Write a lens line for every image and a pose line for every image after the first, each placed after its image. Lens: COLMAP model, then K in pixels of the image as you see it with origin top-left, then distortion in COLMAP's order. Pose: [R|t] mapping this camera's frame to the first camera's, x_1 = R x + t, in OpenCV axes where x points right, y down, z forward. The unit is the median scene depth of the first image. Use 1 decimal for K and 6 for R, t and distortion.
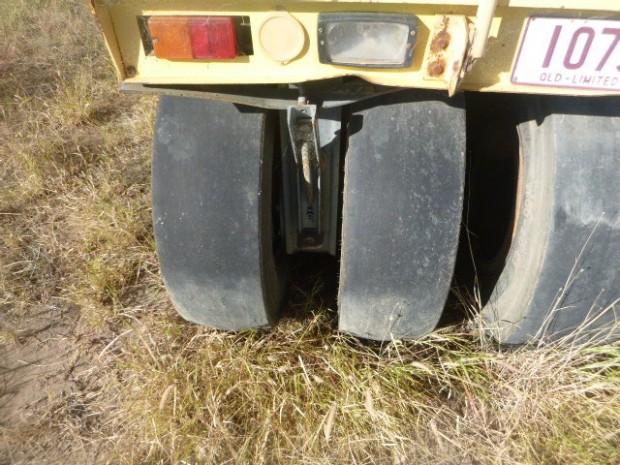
lens RADIAL K [[458.8, 0, 314.2], [0, 458.8, 232.4], [0, 0, 1]] dist [-0.031047, -0.001447]
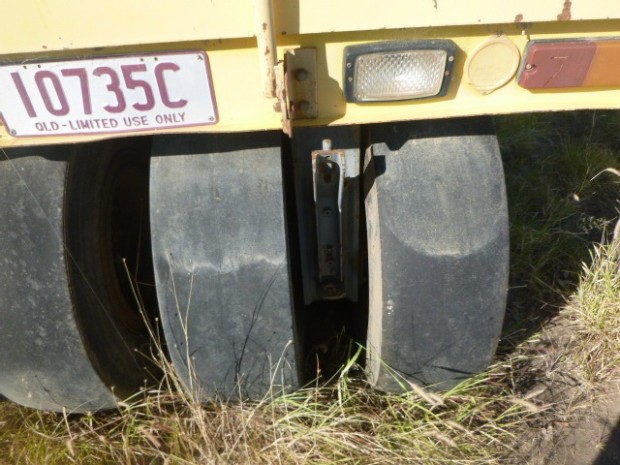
lens RADIAL K [[458.8, 0, 314.2], [0, 458.8, 232.4], [0, 0, 1]] dist [-0.031047, -0.001447]
pose [[0.989679, -0.112563, 0.088688, 0.754777], [0.118579, 0.990765, -0.065761, -0.006214], [-0.080467, 0.075599, 0.993886, 0.053130]]
